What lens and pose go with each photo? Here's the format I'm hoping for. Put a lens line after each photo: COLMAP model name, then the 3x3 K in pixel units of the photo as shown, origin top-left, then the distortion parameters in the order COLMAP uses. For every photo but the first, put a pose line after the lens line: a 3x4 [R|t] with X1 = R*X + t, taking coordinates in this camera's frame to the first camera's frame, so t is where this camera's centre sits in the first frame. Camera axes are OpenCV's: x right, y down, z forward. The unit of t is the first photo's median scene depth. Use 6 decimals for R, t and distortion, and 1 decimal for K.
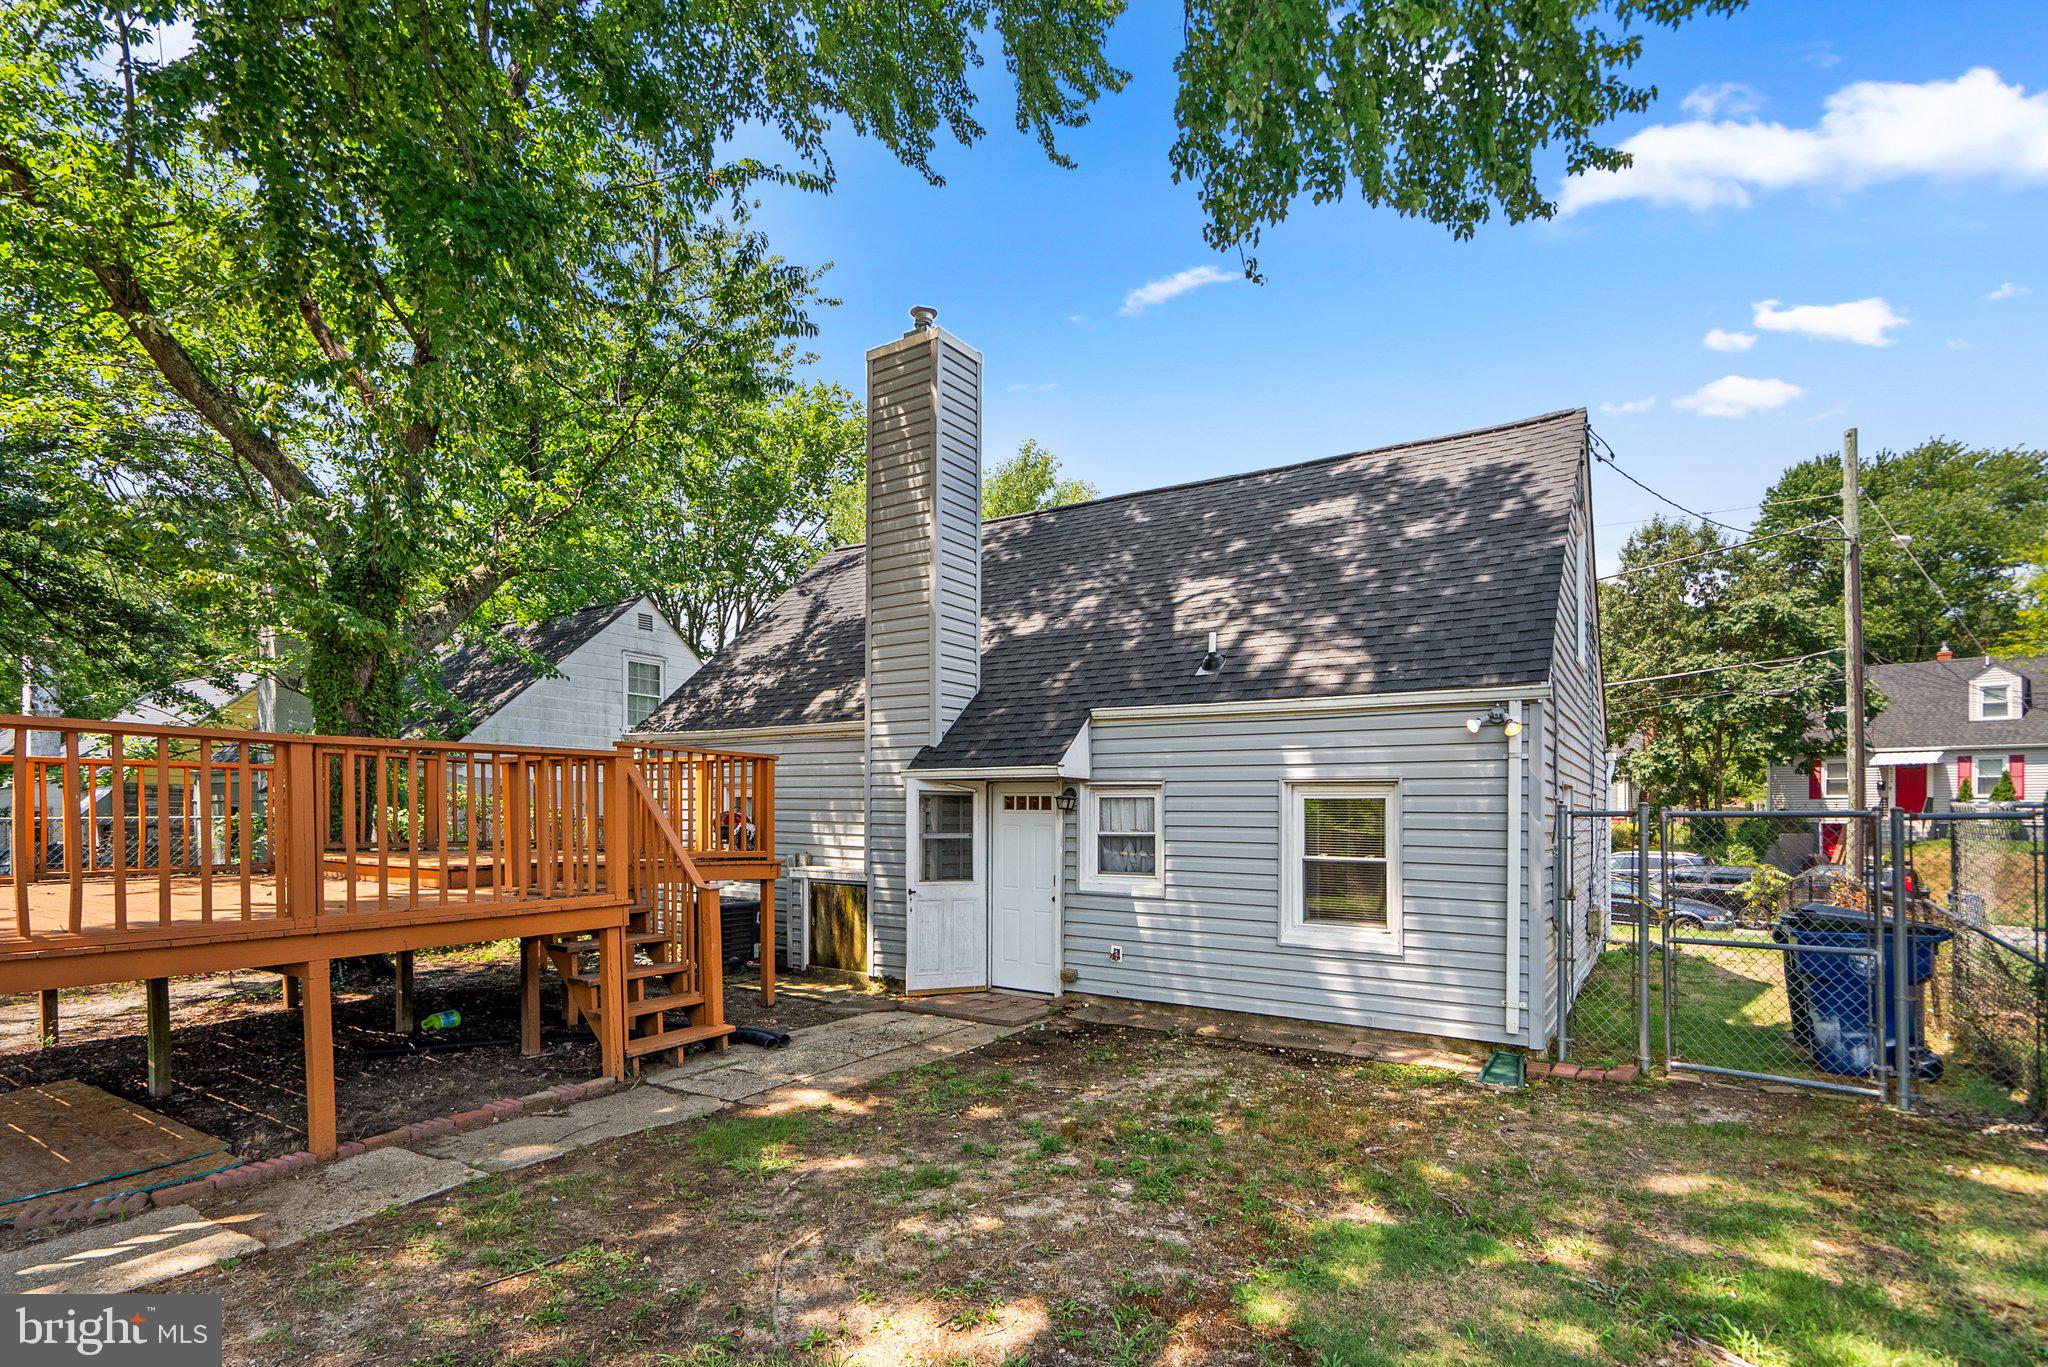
lens RADIAL K [[987.6, 0, 1014.9], [0, 987.6, 809.0], [0, 0, 1]] dist [0.000539, 0.000487]
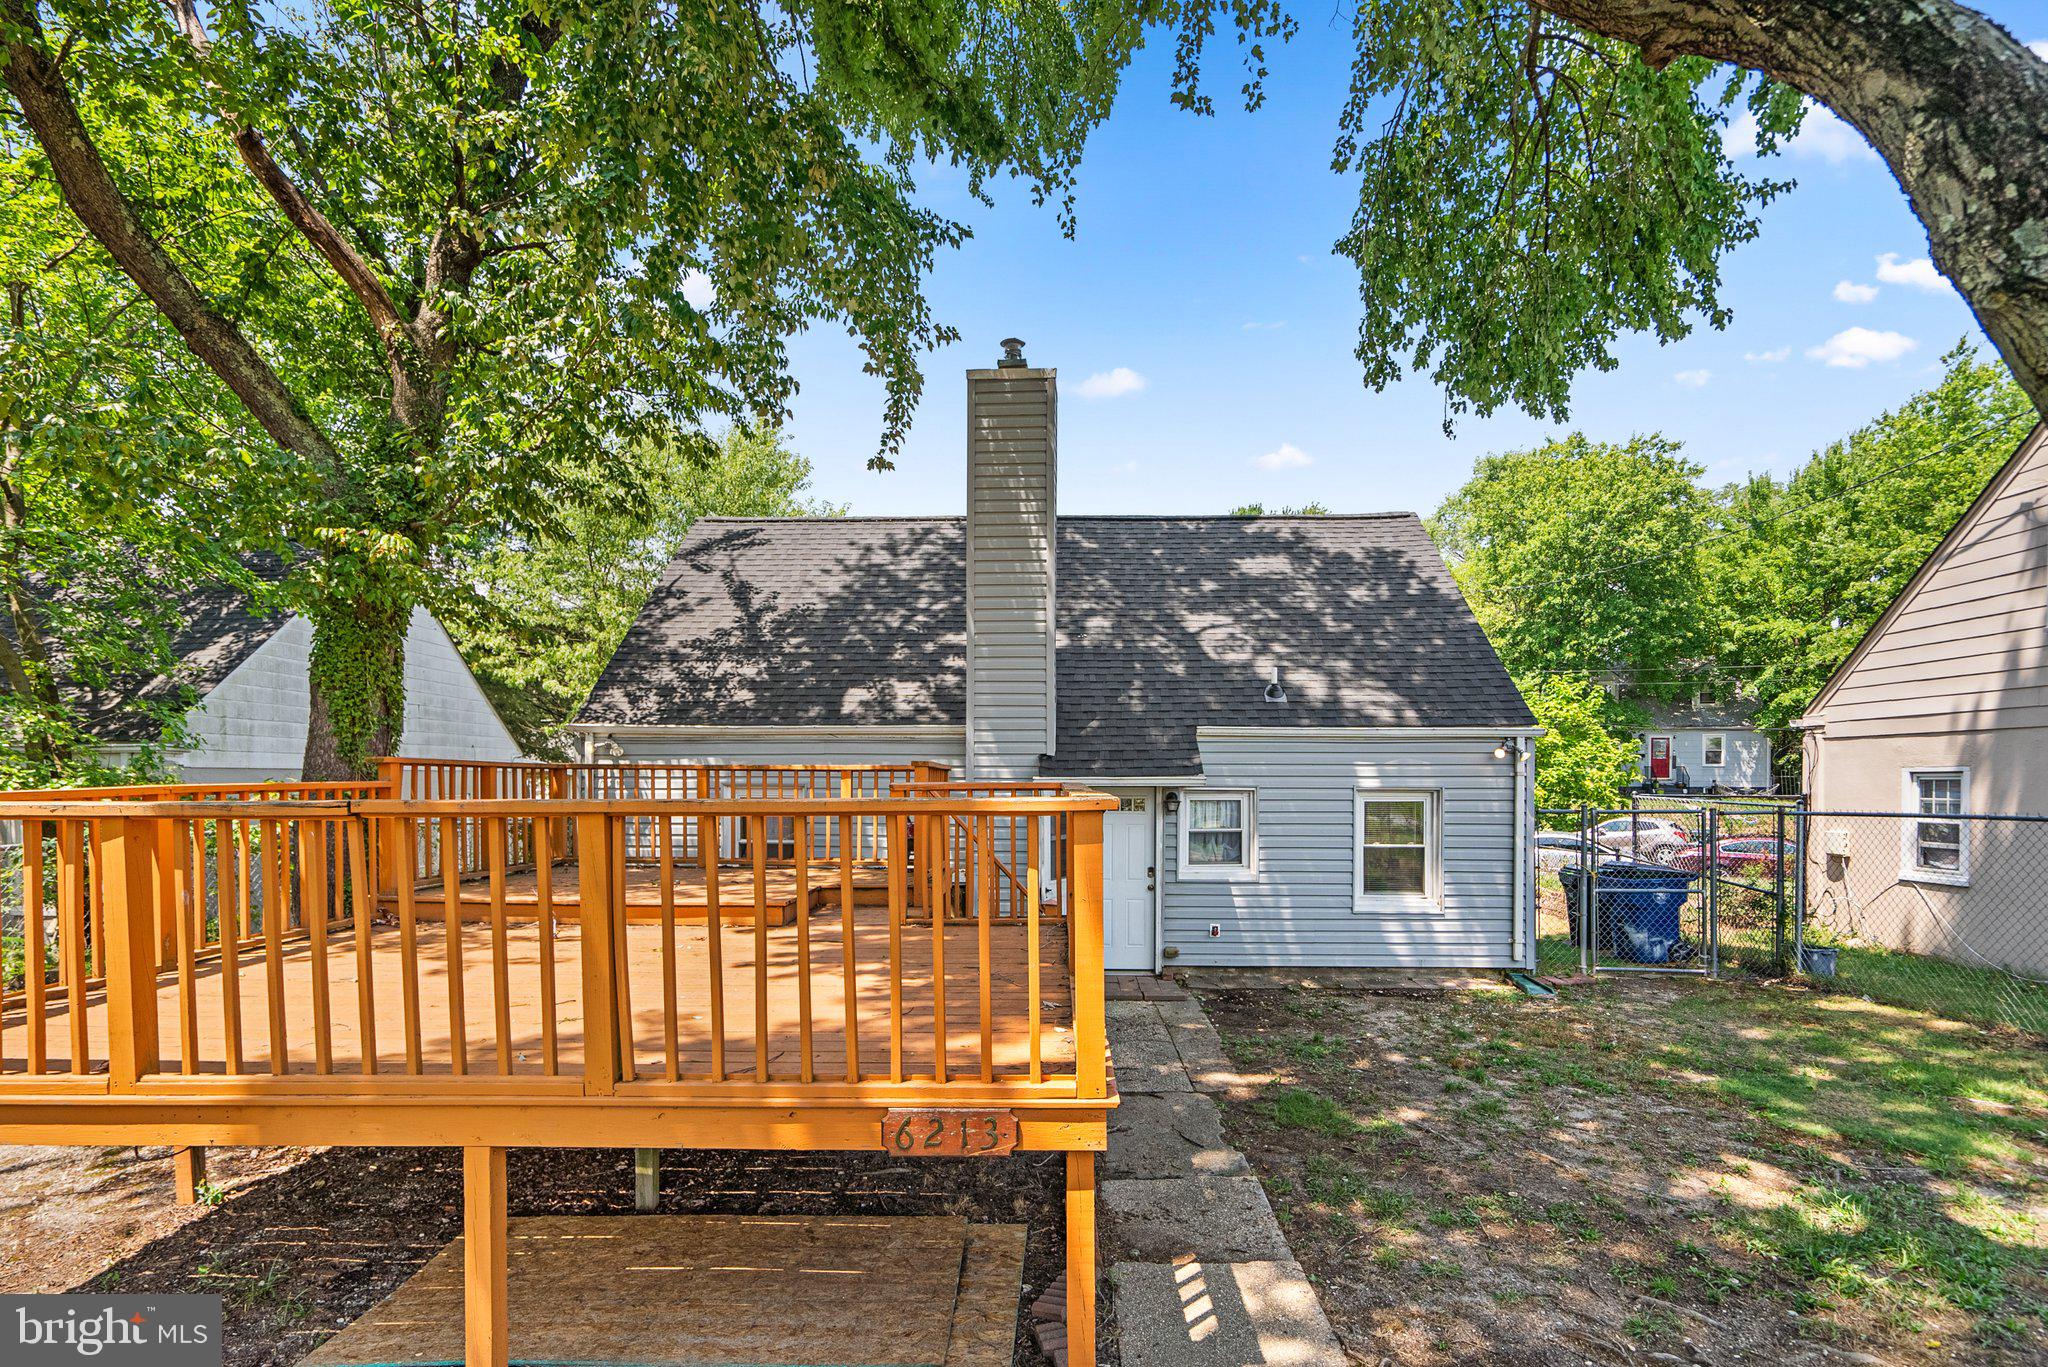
lens RADIAL K [[983.3, 0, 1032.1], [0, 983.3, 782.8], [0, 0, 1]] dist [-0.000996, -0.000133]
pose [[0.853753, -0.013165, 0.520512, -0.795407], [0.003856, 0.999813, 0.018963, -0.064132], [-0.520664, -0.014182, 0.853644, 0.104350]]
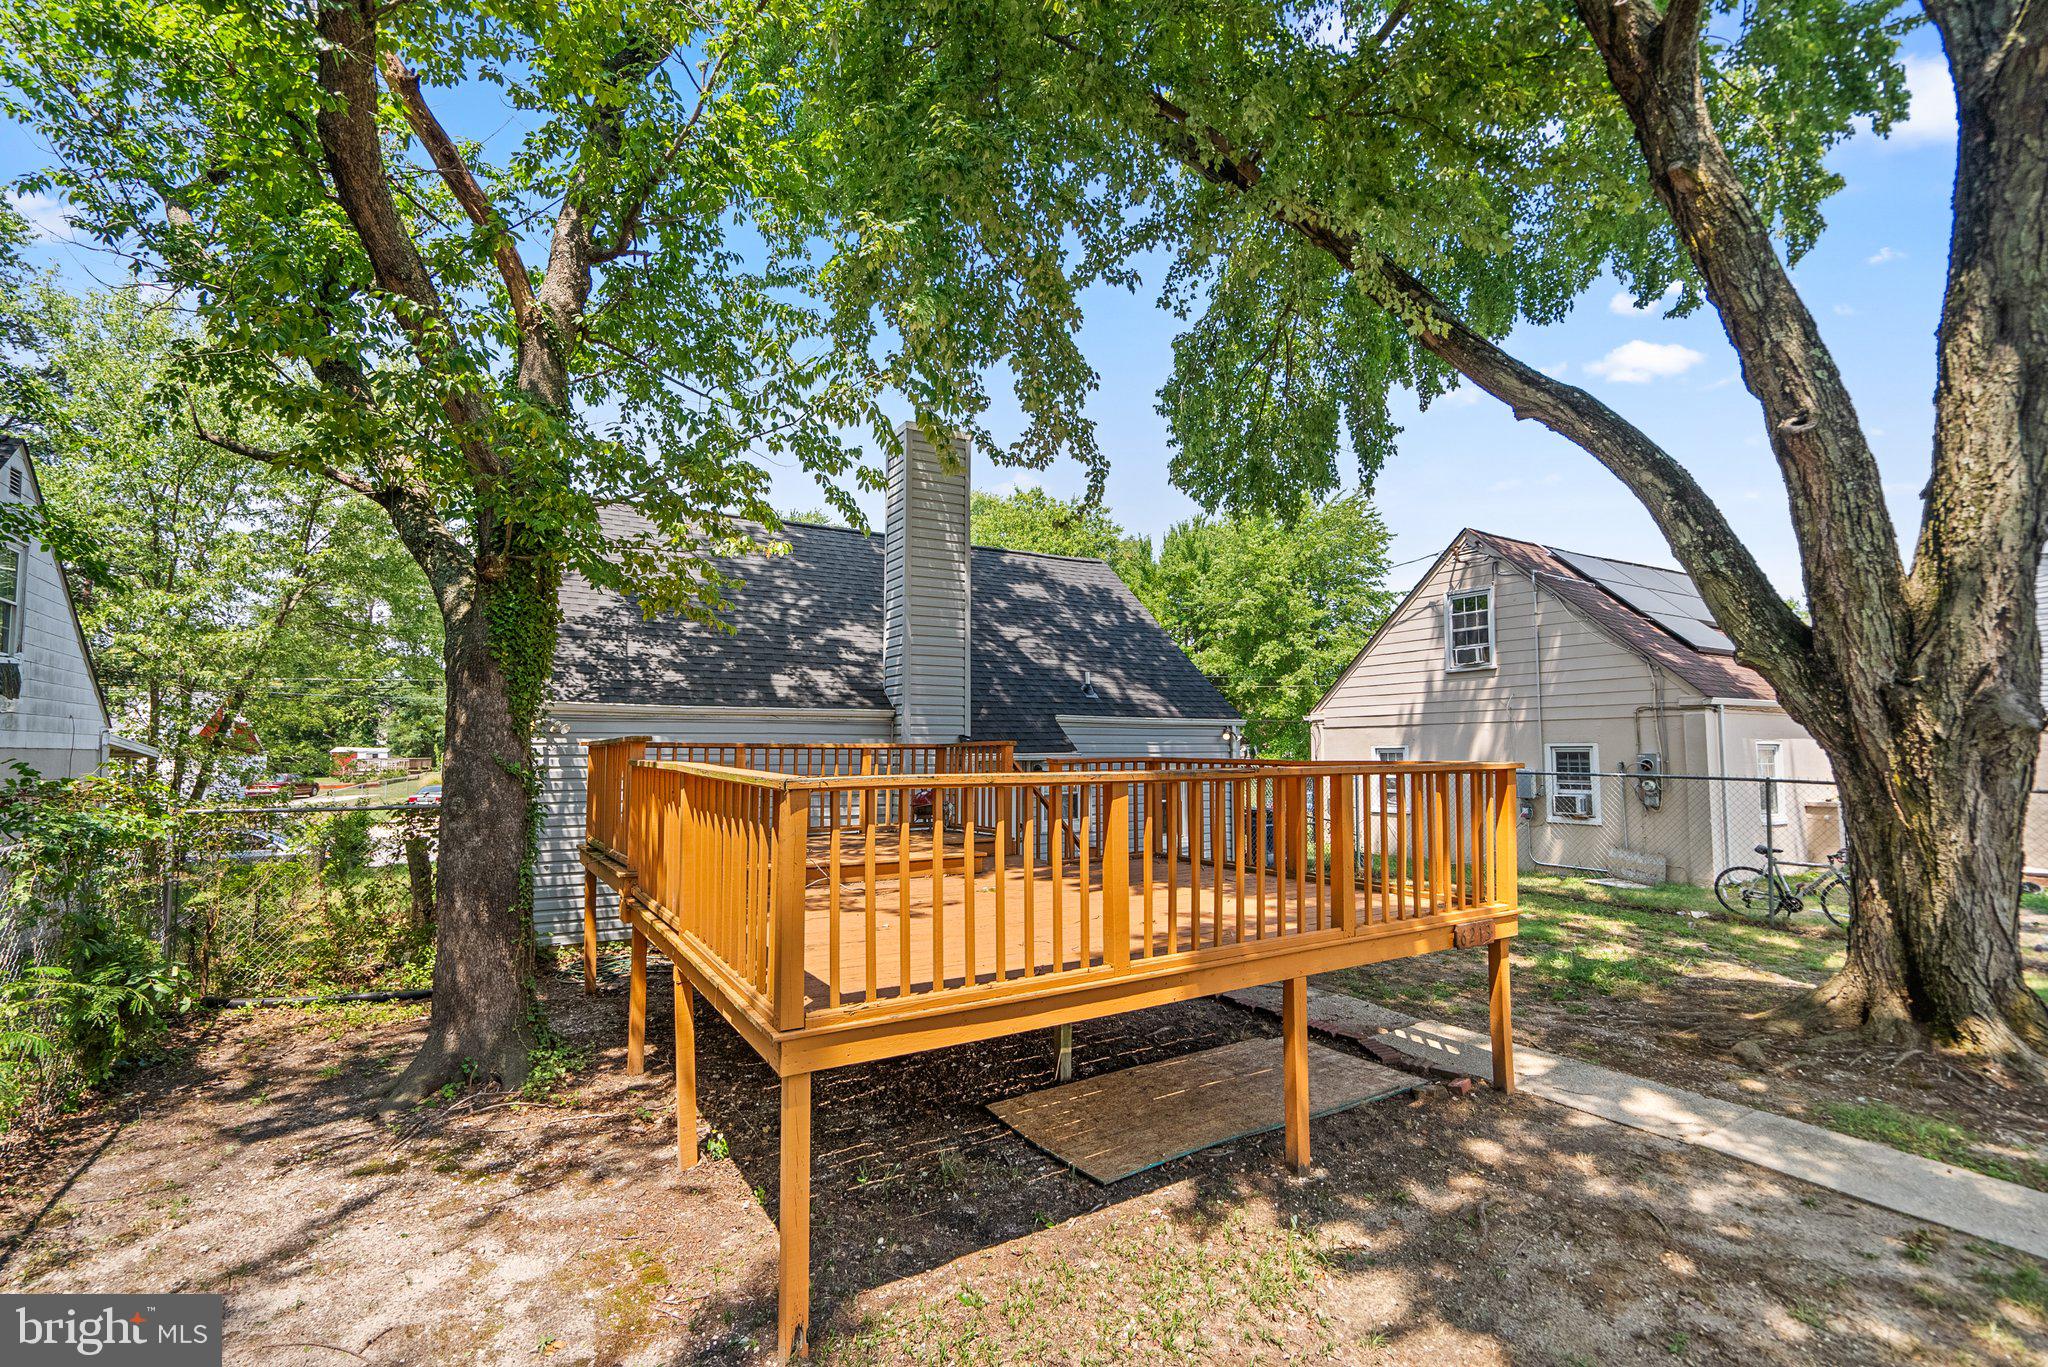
lens RADIAL K [[936.3, 0, 1024.0], [0, 936.3, 683.5], [0, 0, 1]] dist [0.000473, 0.000336]
pose [[0.427978, 0.054317, 0.902156, -1.453240], [0.000758, 0.998170, -0.060458, -0.068851], [-0.903789, 0.026558, 0.427154, 0.458813]]
